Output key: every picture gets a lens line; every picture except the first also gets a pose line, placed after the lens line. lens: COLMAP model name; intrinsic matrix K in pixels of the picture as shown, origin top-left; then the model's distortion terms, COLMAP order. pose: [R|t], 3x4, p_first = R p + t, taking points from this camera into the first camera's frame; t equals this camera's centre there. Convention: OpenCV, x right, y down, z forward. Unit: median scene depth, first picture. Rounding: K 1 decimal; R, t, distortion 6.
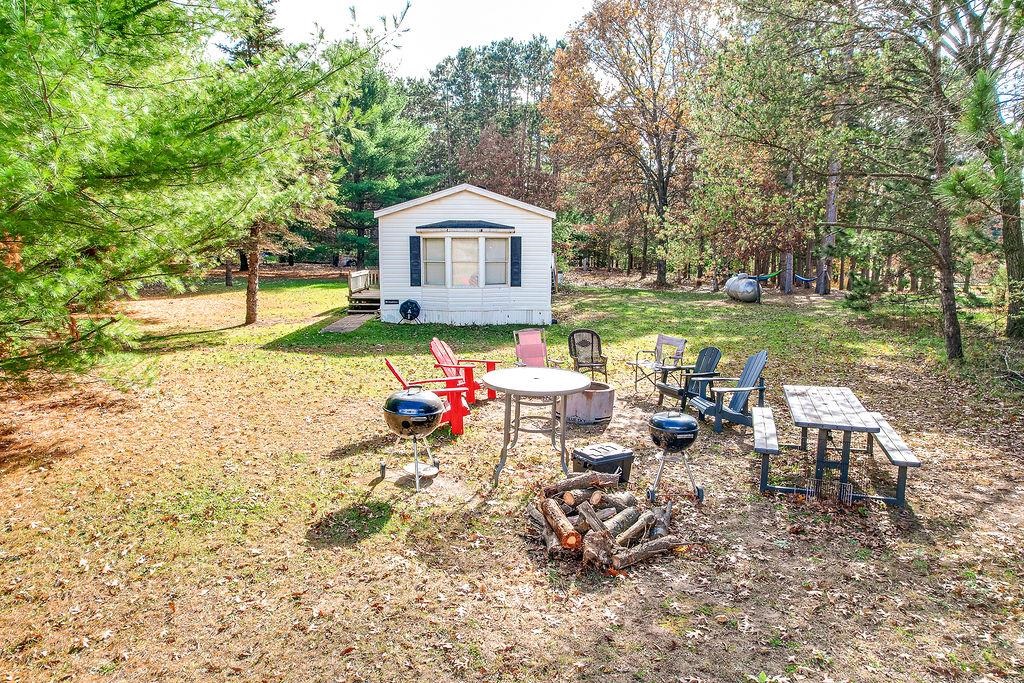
lens RADIAL K [[663.2, 0, 512.0], [0, 663.2, 341.5], [0, 0, 1]] dist [-0.087729, 0.092841]
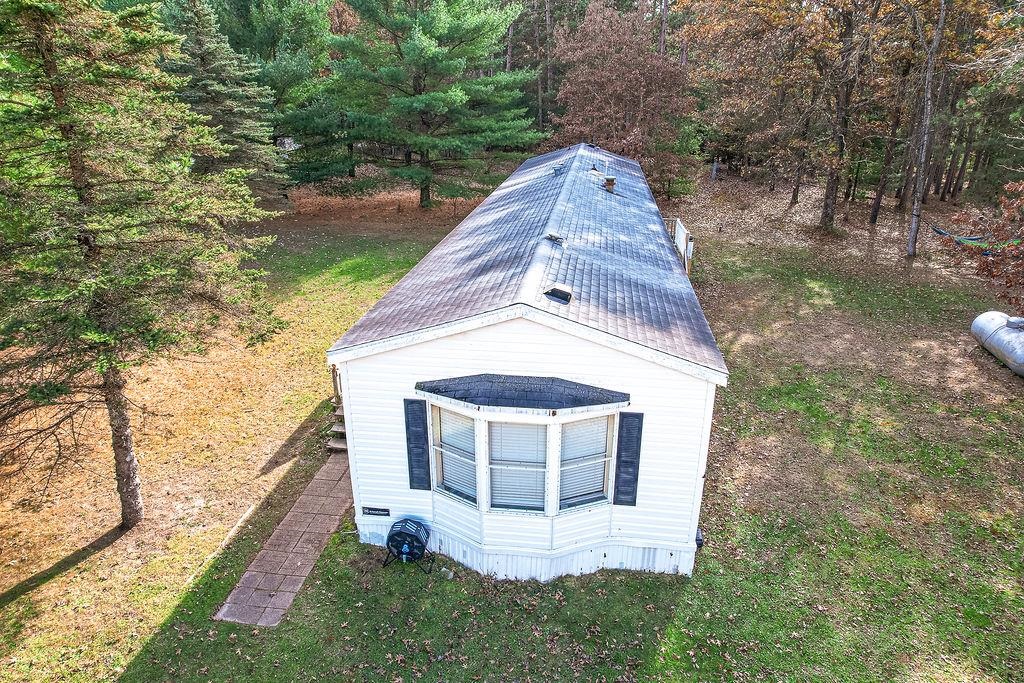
lens RADIAL K [[663.2, 0, 512.0], [0, 663.2, 341.5], [0, 0, 1]] dist [-0.087729, 0.092841]
pose [[0.988629, 0.052681, -0.140848, -0.013845], [-0.021480, 0.976495, 0.214467, -0.299965], [0.148836, -0.209003, 0.966522, 0.556386]]
